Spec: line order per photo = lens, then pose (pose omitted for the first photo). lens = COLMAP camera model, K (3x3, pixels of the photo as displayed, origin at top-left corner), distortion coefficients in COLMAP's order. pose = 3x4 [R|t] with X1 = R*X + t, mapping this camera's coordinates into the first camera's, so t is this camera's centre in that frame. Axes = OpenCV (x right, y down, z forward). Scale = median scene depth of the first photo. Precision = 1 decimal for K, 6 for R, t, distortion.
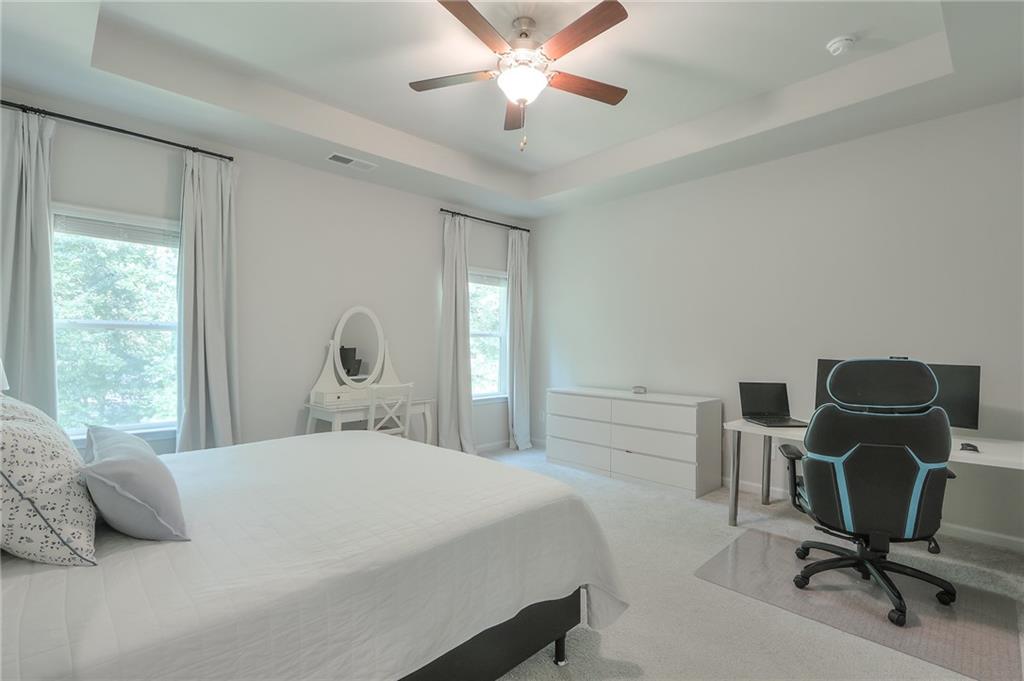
lens RADIAL K [[469.7, 0, 509.3], [0, 469.7, 348.1], [0, 0, 1]] dist [0.002634, 0.000171]
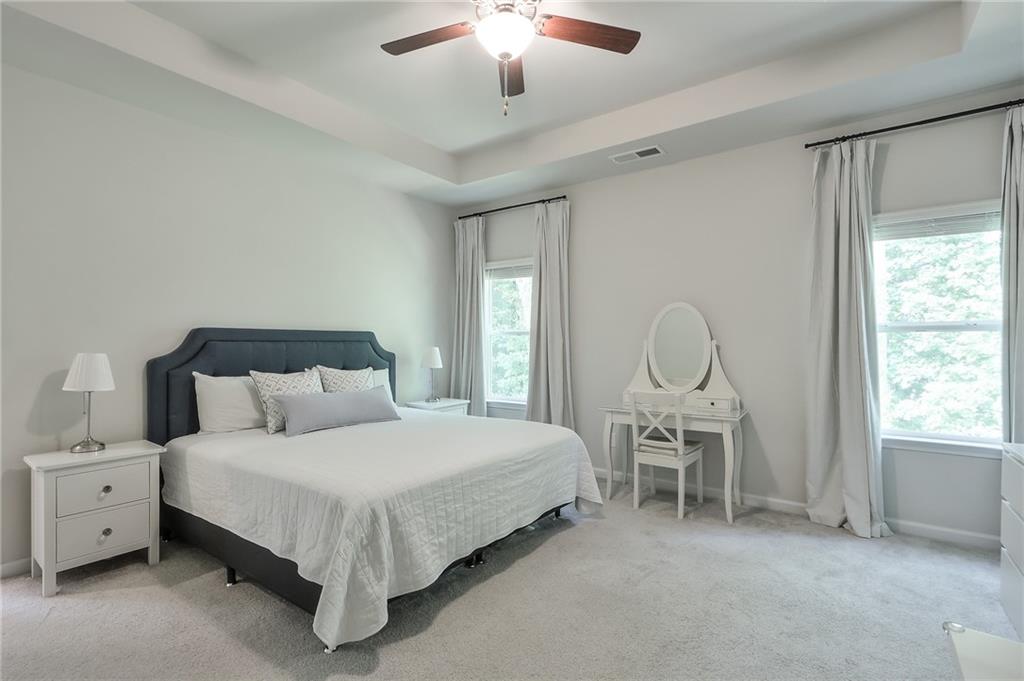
lens RADIAL K [[480.8, 0, 501.3], [0, 480.8, 346.3], [0, 0, 1]] dist [0.001734, 0.000469]
pose [[0.166643, 0.000604, -0.986017, 0.584556], [-0.007794, 0.999969, -0.000704, -0.001772], [0.985986, 0.007802, 0.166643, 0.564544]]
